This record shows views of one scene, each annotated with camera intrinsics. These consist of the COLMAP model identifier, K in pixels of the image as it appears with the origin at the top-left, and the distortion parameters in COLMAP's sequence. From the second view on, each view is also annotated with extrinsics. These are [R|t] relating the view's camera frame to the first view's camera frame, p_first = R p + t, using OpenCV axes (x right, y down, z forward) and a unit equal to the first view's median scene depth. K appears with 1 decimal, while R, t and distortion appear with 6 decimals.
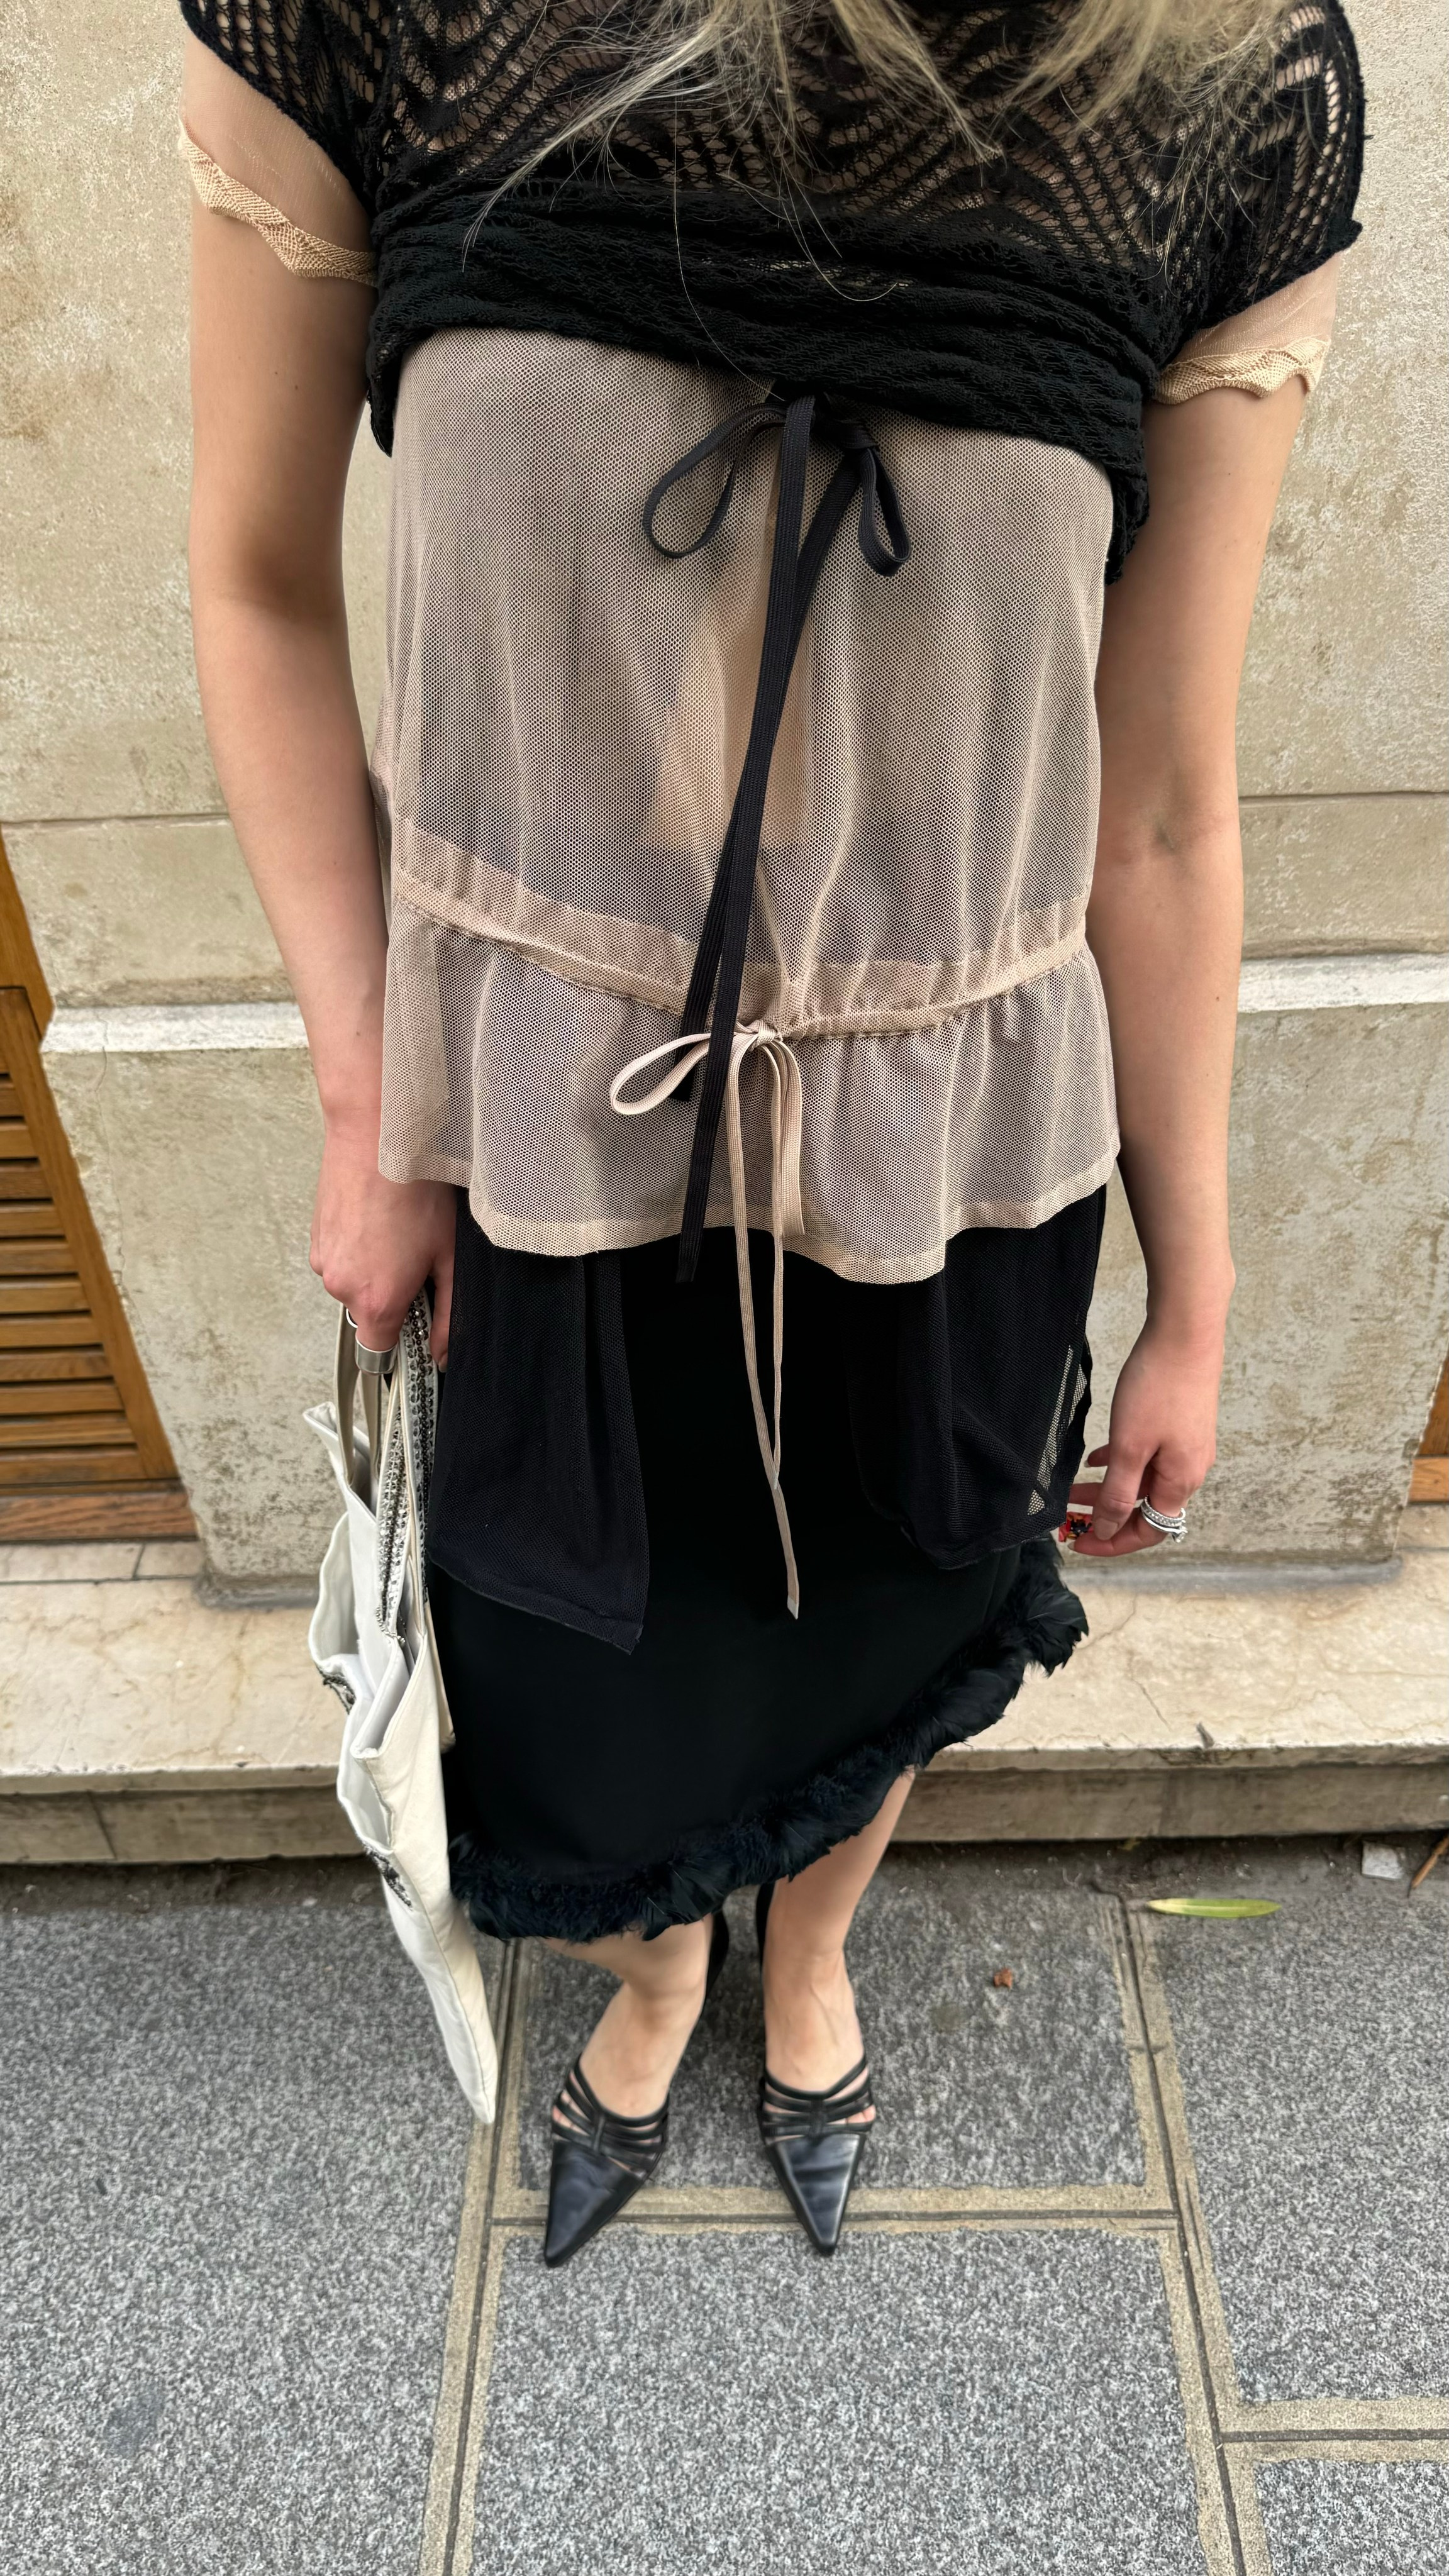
lens RADIAL K [[1842.5, 0, 731.7], [0, 1842.5, 1288.6], [0, 0, 1]] dist [0.044093, -0.068356]
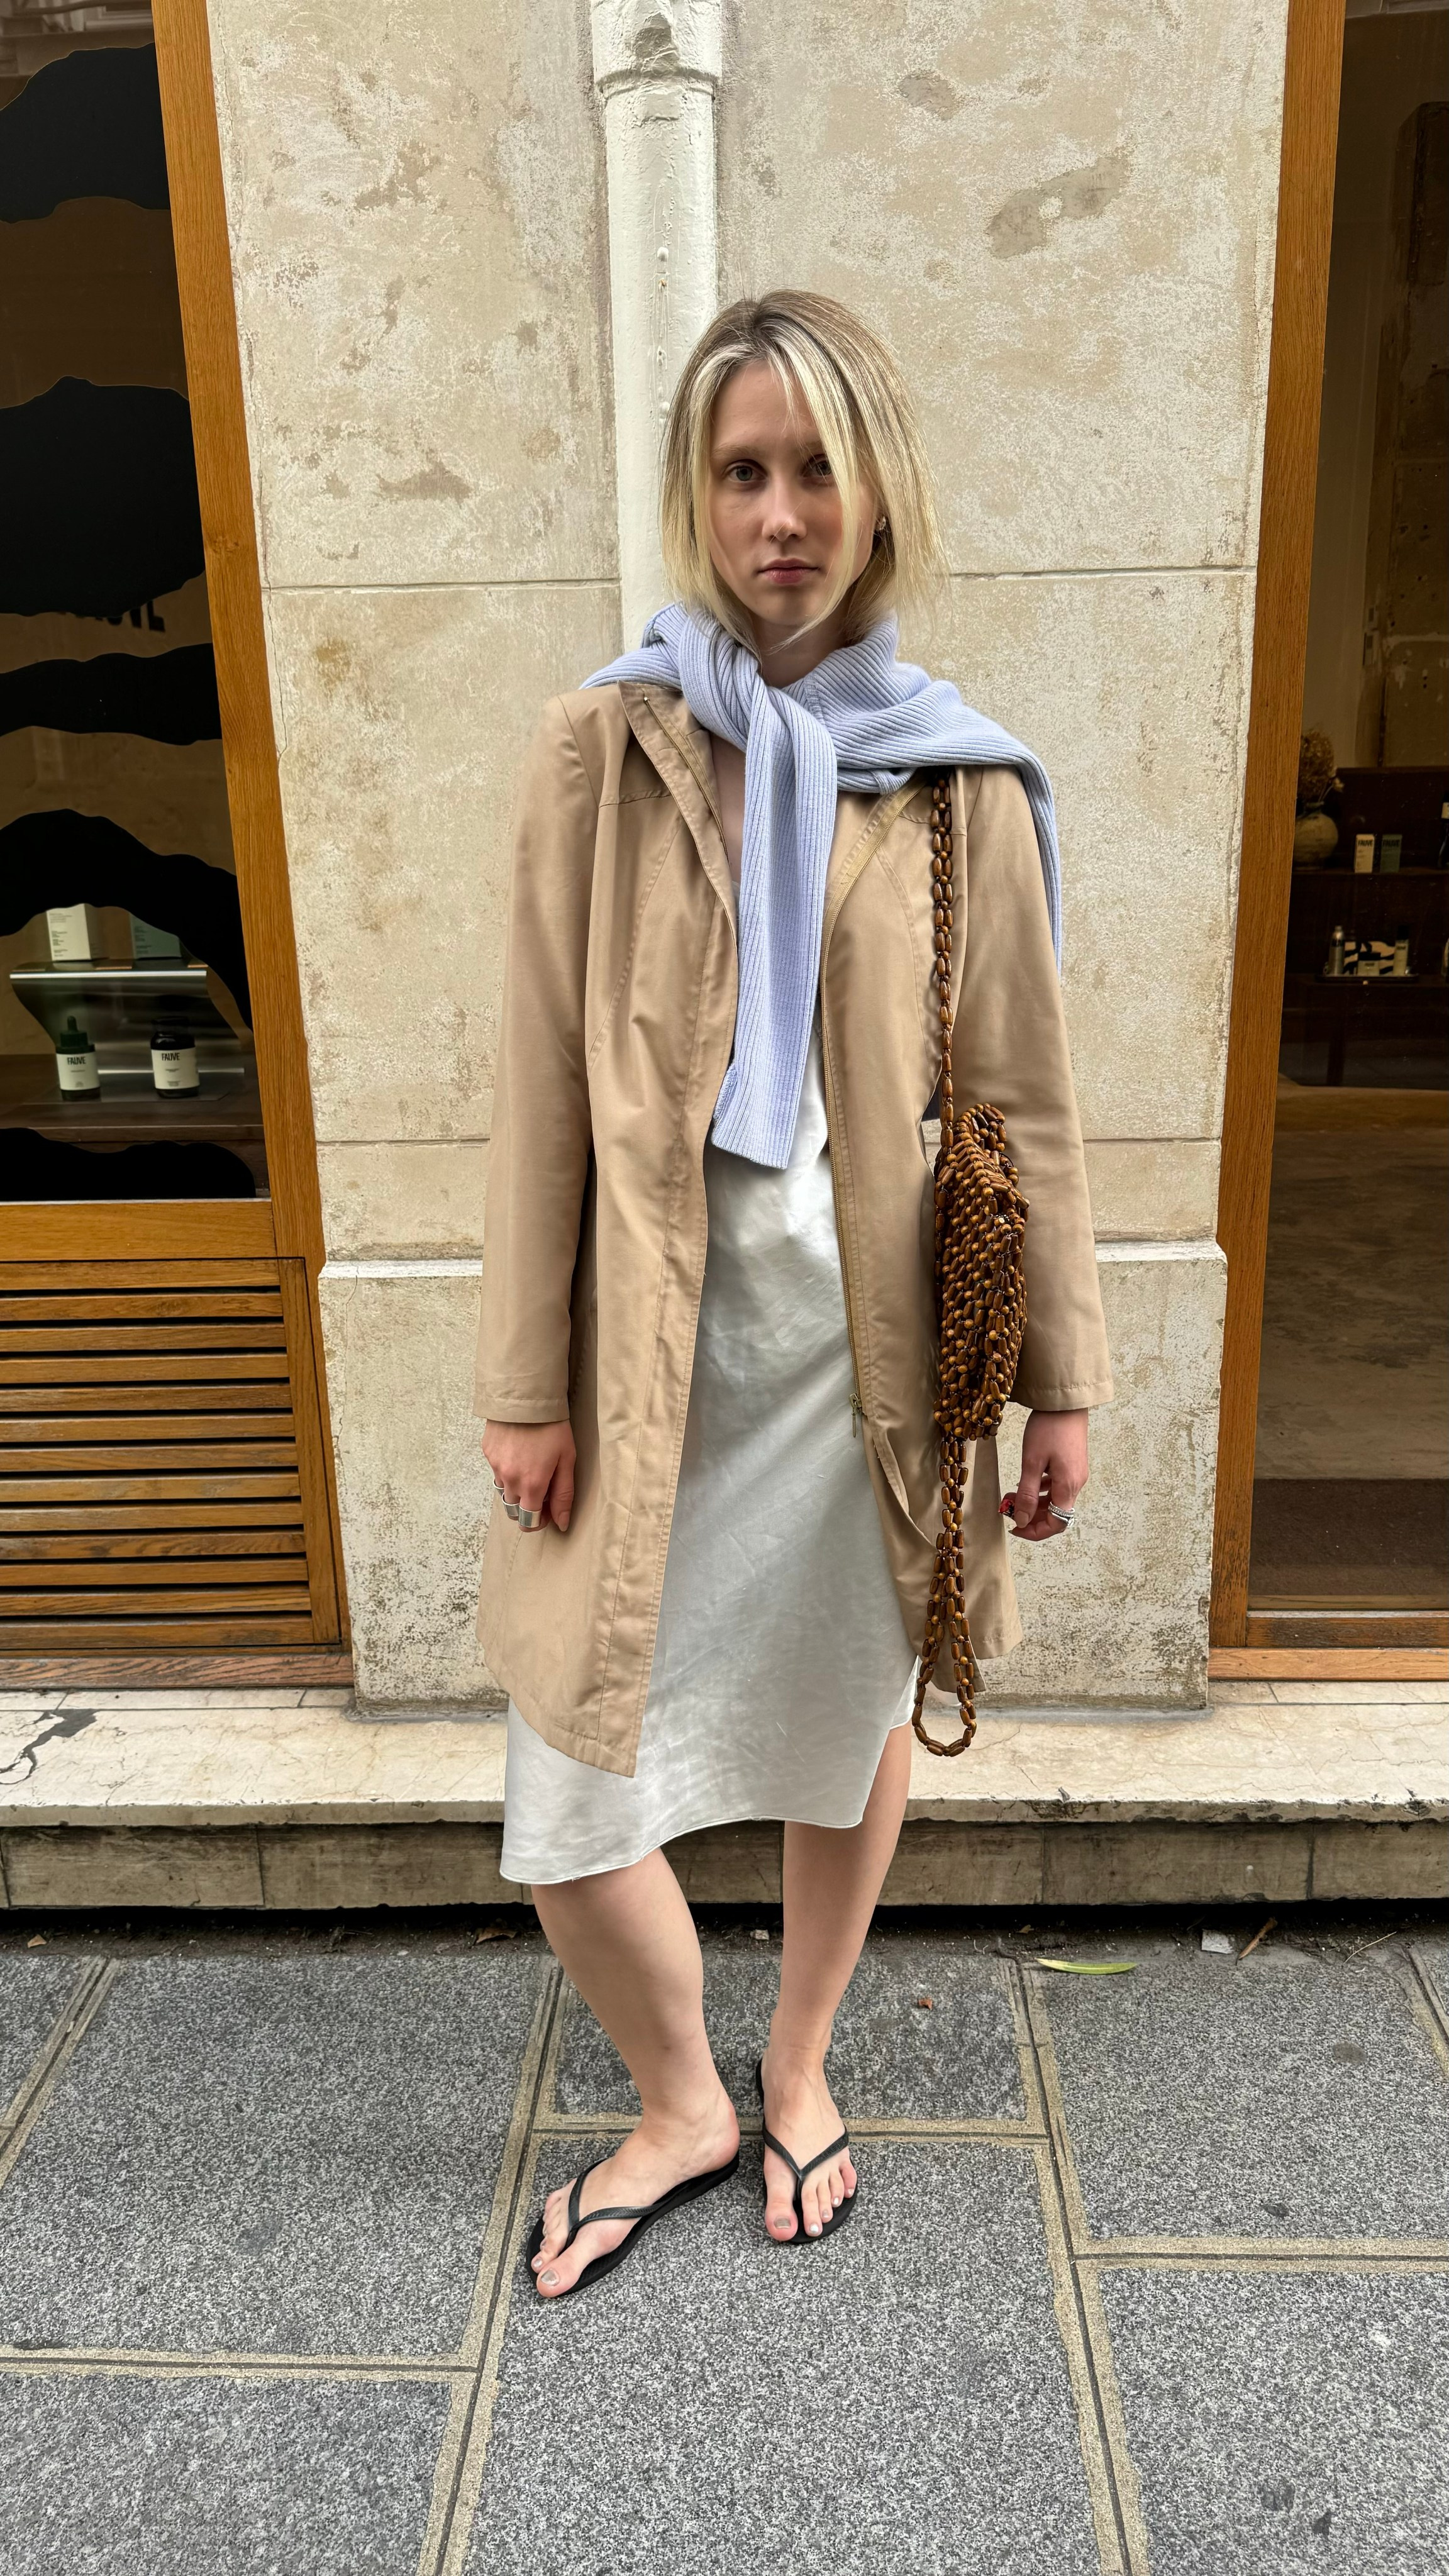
lens RADIAL K [[1842.5, 0, 727.1], [0, 1842.5, 1293.1], [0, 0, 1]] dist [0.044093, -0.068356]
pose [[0.999405, 0.021111, -0.027271, 0.033779], [-0.030004, 0.922113, -0.385757, 0.460658], [0.017004, 0.386346, 0.922197, -0.456797]]
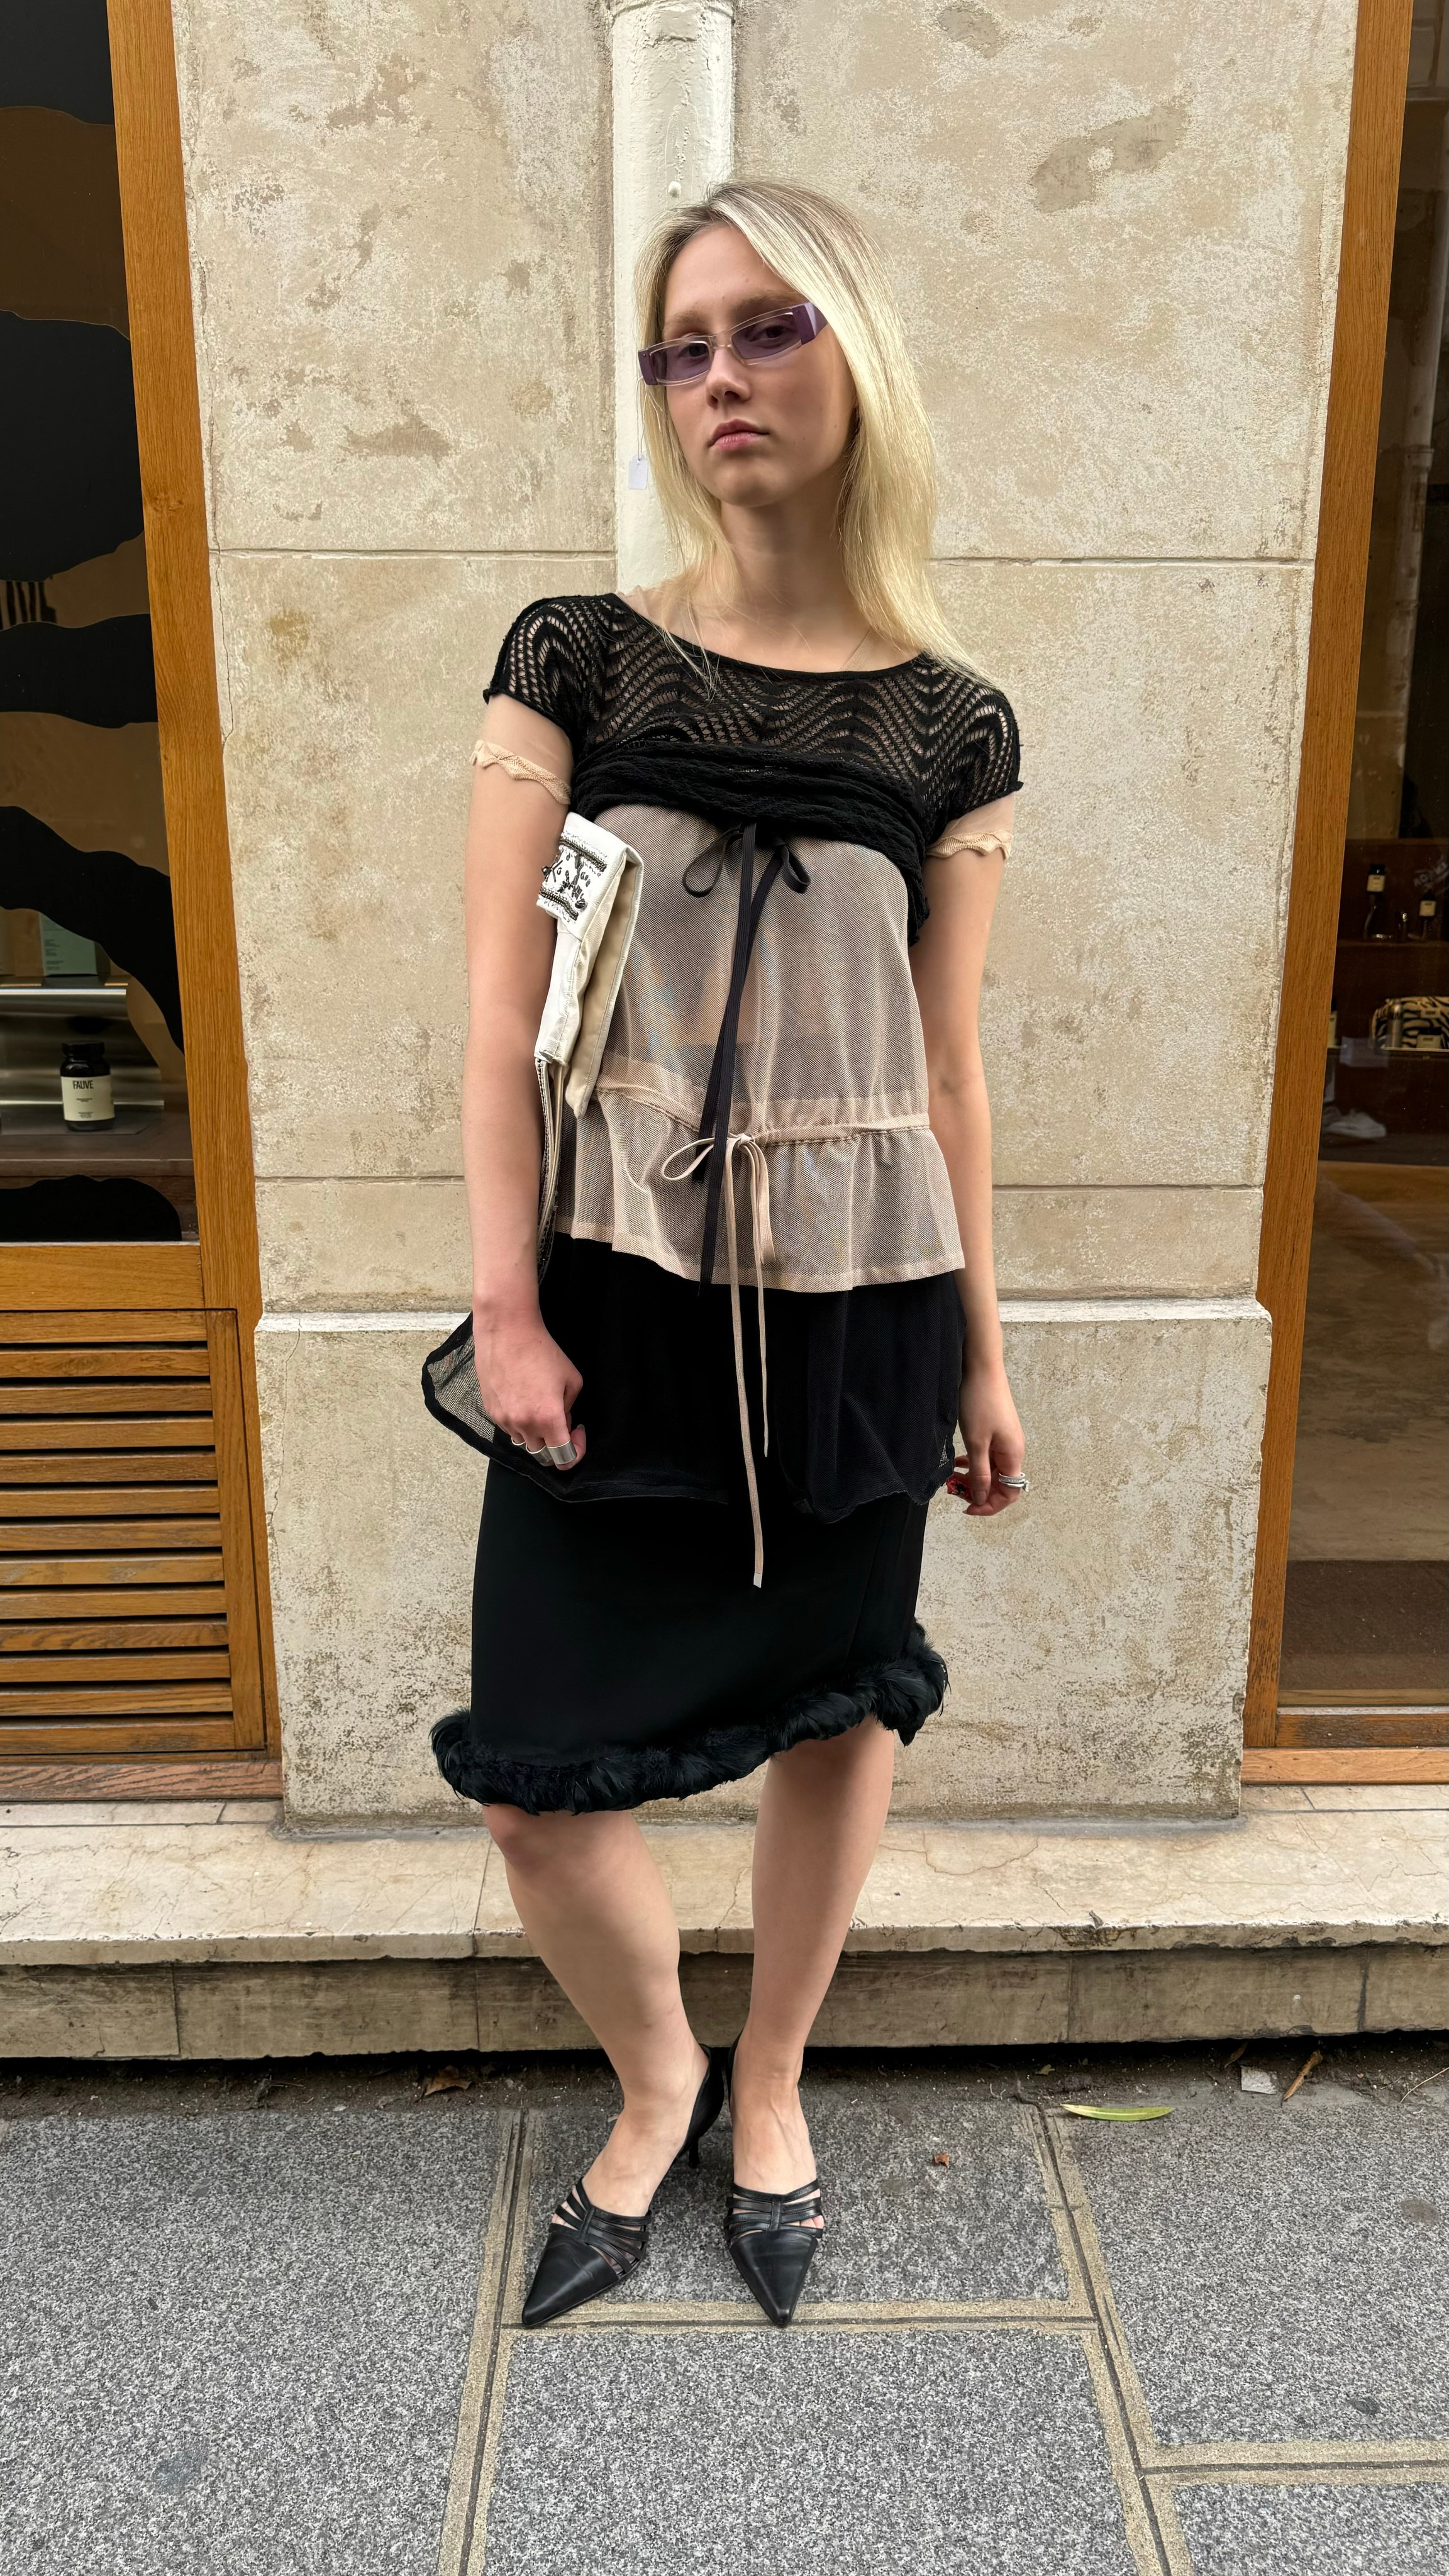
lens RADIAL K [[1842.5, 0, 717.7], [0, 1842.5, 1296.2], [0, 0, 1]] dist [0.044093, -0.068356]
pose [[0.999112, 0.028686, 0.030846, -0.049788], [-0.012971, 0.906218, -0.422612, 0.411634], [-0.040076, 0.421837, 0.905786, -0.305255]]
